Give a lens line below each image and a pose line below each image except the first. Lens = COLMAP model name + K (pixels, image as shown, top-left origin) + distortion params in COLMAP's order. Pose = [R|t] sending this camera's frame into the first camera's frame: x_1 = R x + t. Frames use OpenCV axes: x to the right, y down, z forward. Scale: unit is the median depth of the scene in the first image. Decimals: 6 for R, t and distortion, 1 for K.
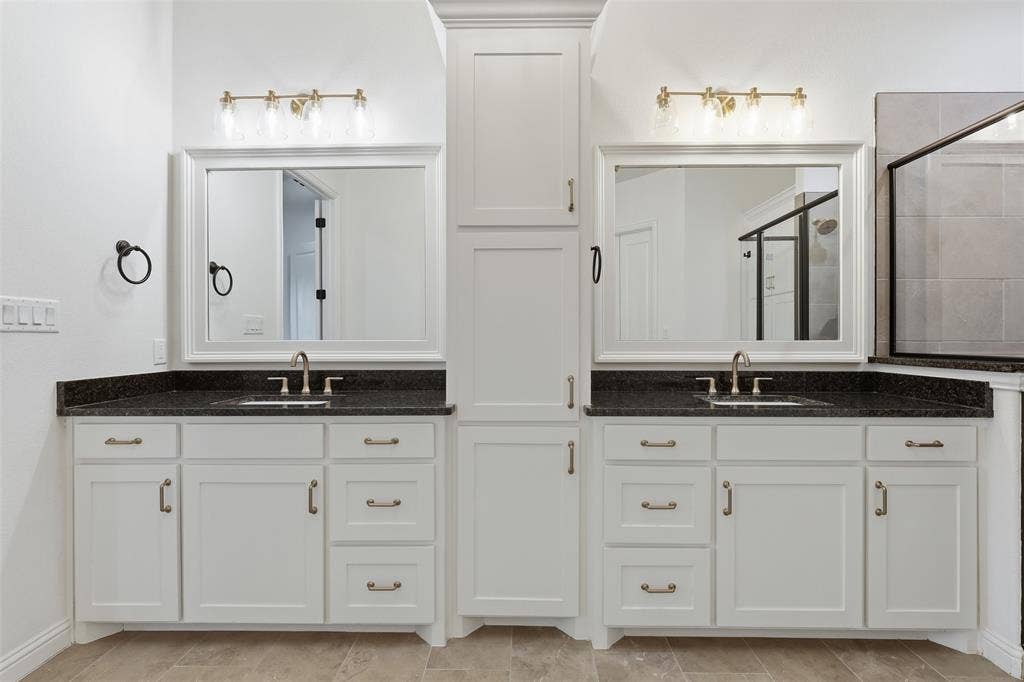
lens RADIAL K [[466.0, 0, 516.4], [0, 466.0, 342.6], [0, 0, 1]] dist [0.000181, 0.000085]
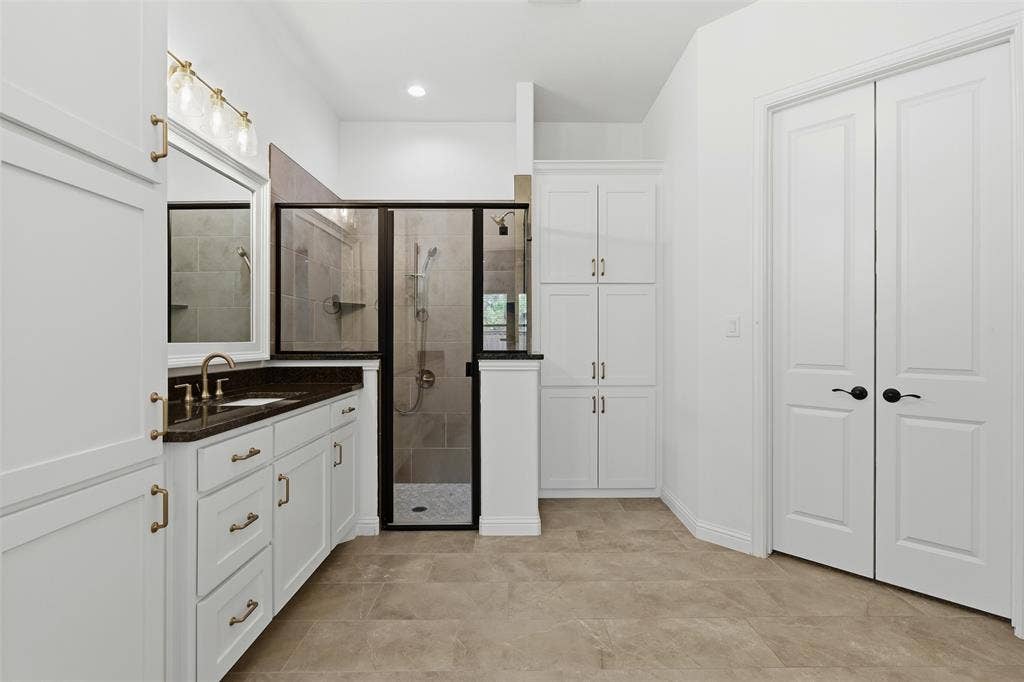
lens RADIAL K [[466.0, 0, 516.4], [0, 466.0, 342.6], [0, 0, 1]] dist [0.000181, 0.000085]
pose [[-0.023103, -0.006334, 0.999713, -0.500327], [0.008274, 0.999944, 0.006526, -0.004885], [-0.999699, 0.008422, -0.023050, 0.386179]]
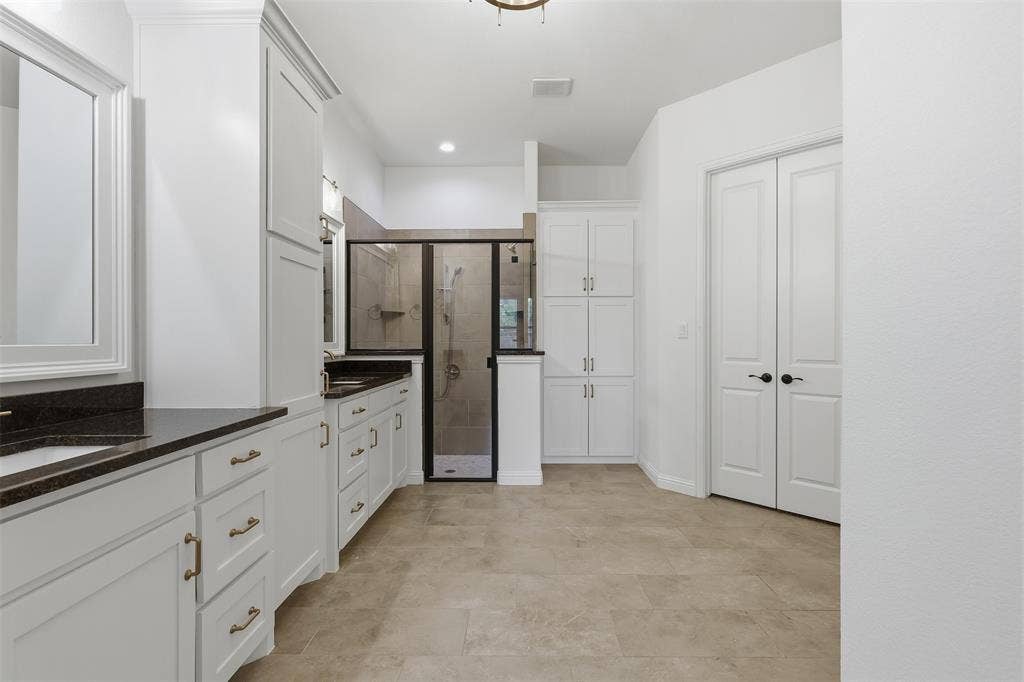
lens RADIAL K [[466.0, 0, 516.4], [0, 466.0, 342.6], [0, 0, 1]] dist [0.000181, 0.000085]
pose [[-0.001759, -0.004546, 0.999988, -0.950913], [0.009547, 0.999944, 0.004563, -0.004761], [-0.999953, 0.009555, -0.001715, 0.389593]]
